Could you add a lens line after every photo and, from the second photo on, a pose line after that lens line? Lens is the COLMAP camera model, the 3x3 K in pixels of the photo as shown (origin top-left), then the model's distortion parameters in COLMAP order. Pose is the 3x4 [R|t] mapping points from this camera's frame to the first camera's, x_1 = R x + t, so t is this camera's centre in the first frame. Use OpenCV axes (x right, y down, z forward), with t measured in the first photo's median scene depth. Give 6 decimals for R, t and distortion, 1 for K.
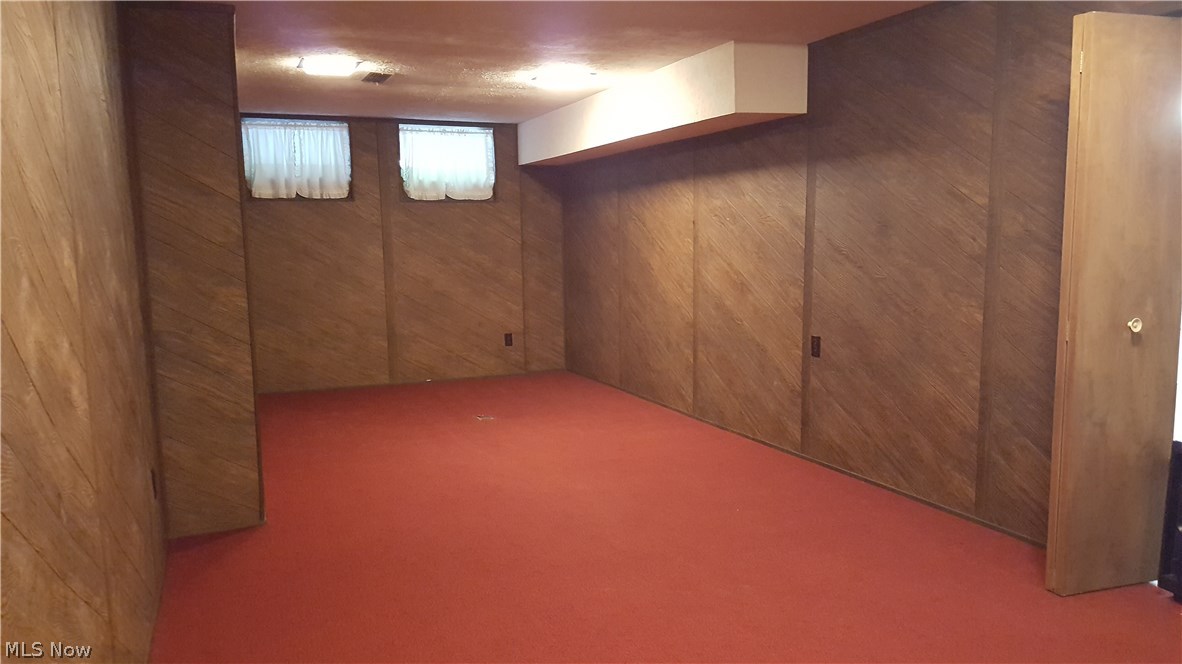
lens RADIAL K [[878.1, 0, 590.7], [0, 878.1, 349.6], [0, 0, 1]] dist [0.133584, -0.200761]
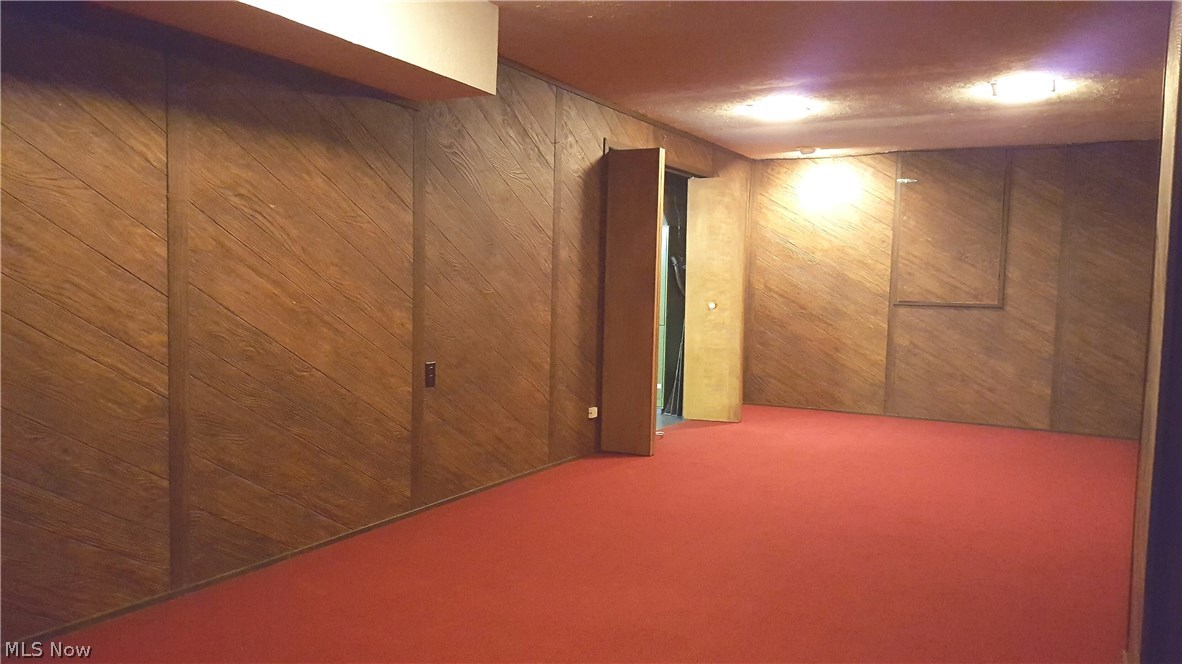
lens RADIAL K [[878.1, 0, 590.7], [0, 878.1, 349.6], [0, 0, 1]] dist [0.133584, -0.200761]
pose [[-0.619108, -0.061416, 0.782900, -0.520408], [0.085743, 0.985691, 0.145129, -0.140167], [-0.780611, 0.156978, -0.604983, 1.391888]]
